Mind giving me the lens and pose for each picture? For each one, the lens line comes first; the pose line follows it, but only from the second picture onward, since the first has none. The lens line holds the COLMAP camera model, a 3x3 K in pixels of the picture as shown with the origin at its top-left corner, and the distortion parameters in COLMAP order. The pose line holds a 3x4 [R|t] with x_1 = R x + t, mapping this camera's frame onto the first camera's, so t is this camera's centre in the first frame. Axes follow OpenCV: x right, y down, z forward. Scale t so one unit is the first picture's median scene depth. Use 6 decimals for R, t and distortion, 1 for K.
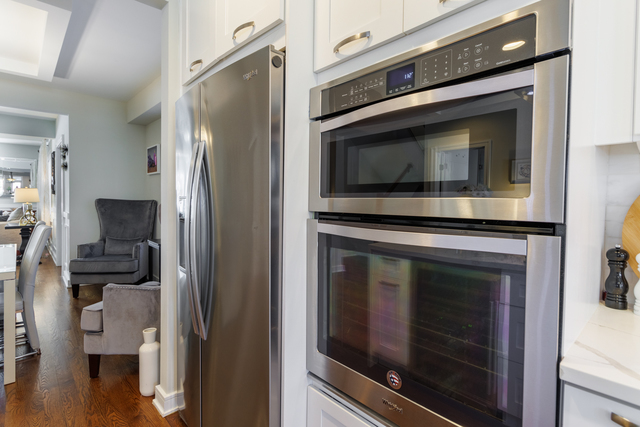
lens RADIAL K [[319.0, 0, 319.9], [0, 319.0, 213.7], [0, 0, 1]] dist [-0.011224, -0.000088]
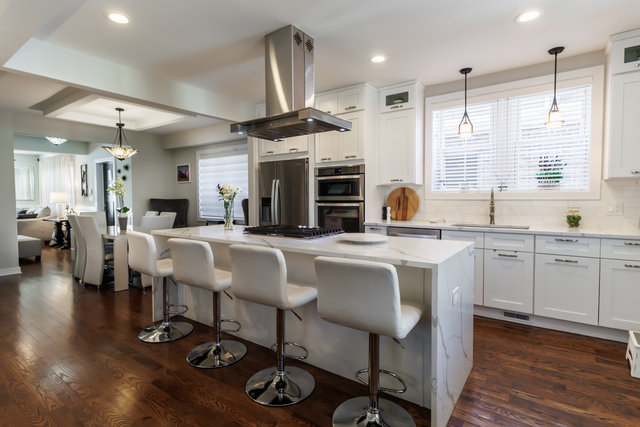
lens RADIAL K [[319.0, 0, 319.4], [0, 319.0, 214.9], [0, 0, 1]] dist [-0.011224, -0.000088]
pose [[0.979290, -0.024869, 0.200930, -0.753498], [0.022452, 0.999646, 0.014301, 0.114369], [-0.201215, -0.009494, 0.979501, -2.752787]]
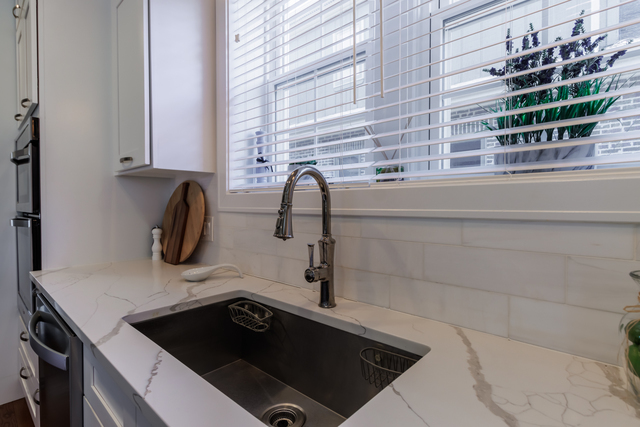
lens RADIAL K [[319.0, 0, 324.5], [0, 319.0, 209.5], [0, 0, 1]] dist [-0.011224, -0.000088]
pose [[0.993819, -0.028628, 0.107255, 1.449216], [0.030194, 0.999460, -0.013001, 0.043413], [-0.106825, 0.016159, 0.994147, -0.864888]]
